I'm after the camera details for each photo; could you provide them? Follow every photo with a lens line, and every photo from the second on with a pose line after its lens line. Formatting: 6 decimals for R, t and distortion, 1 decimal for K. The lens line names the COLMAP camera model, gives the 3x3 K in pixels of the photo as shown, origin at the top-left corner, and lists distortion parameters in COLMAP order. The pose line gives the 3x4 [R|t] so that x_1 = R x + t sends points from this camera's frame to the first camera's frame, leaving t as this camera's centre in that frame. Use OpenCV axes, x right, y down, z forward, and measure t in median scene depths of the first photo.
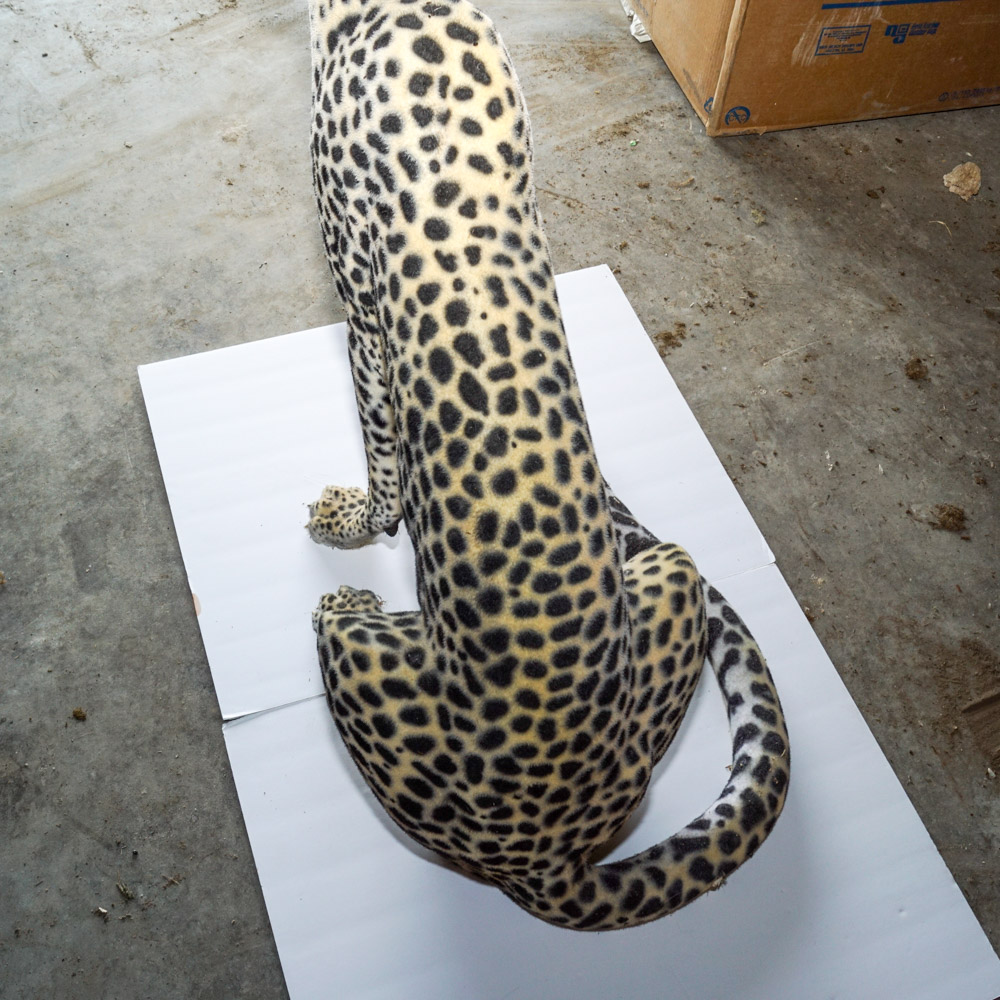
lens RADIAL K [[1197.2, 0, 499.5], [0, 1197.2, 501.0], [0, 0, 1]] dist [-0.070563, 0.000000]
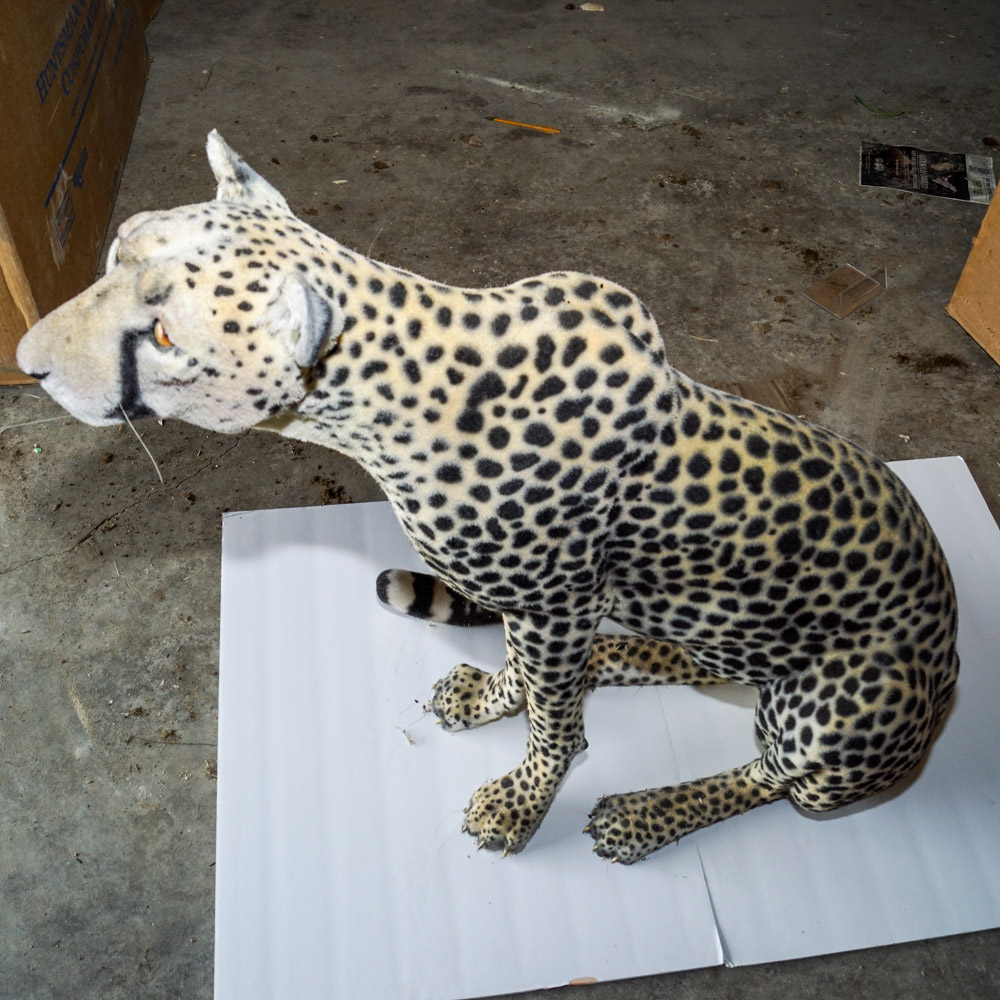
lens RADIAL K [[1197.2, 0, 499.0], [0, 1197.2, 498.5], [0, 0, 1]] dist [-0.070563, 0.000000]
pose [[0.212517, -0.778261, 0.590887, -0.610886], [0.780664, 0.498918, 0.376357, -0.579217], [-0.587708, 0.381302, 0.713588, 0.294930]]
